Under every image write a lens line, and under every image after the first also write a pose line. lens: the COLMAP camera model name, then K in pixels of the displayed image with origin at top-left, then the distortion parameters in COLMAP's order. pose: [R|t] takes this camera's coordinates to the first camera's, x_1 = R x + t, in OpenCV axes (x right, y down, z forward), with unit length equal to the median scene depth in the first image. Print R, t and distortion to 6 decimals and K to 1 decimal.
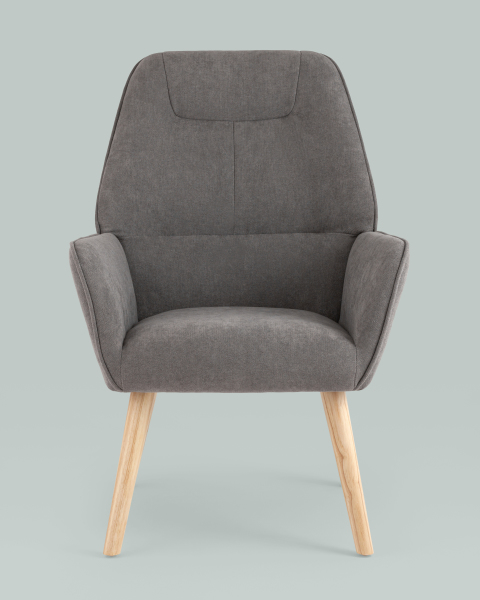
lens RADIAL K [[1955.9, 0, 240.0], [0, 1955.9, 300.0], [0, 0, 1]] dist [-0.148128, -1.233525]
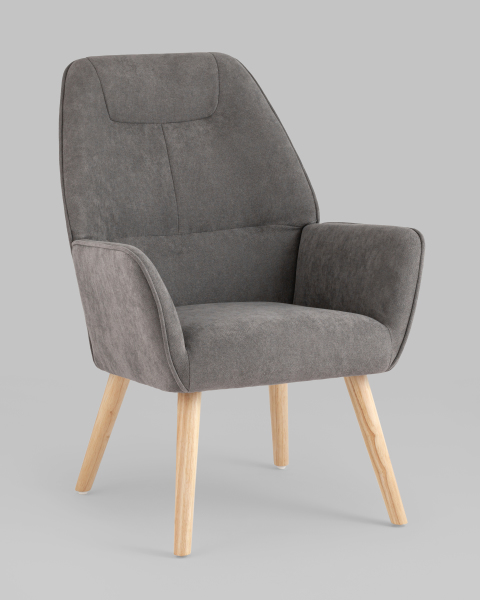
lens RADIAL K [[1955.9, 0, 240.0], [0, 1955.9, 300.0], [0, 0, 1]] dist [-0.148128, -1.233525]
pose [[0.899312, -0.071692, 0.431392, -0.418812], [0.070865, 0.997323, 0.018013, -0.015212], [-0.431528, 0.014371, 0.901985, 0.064680]]
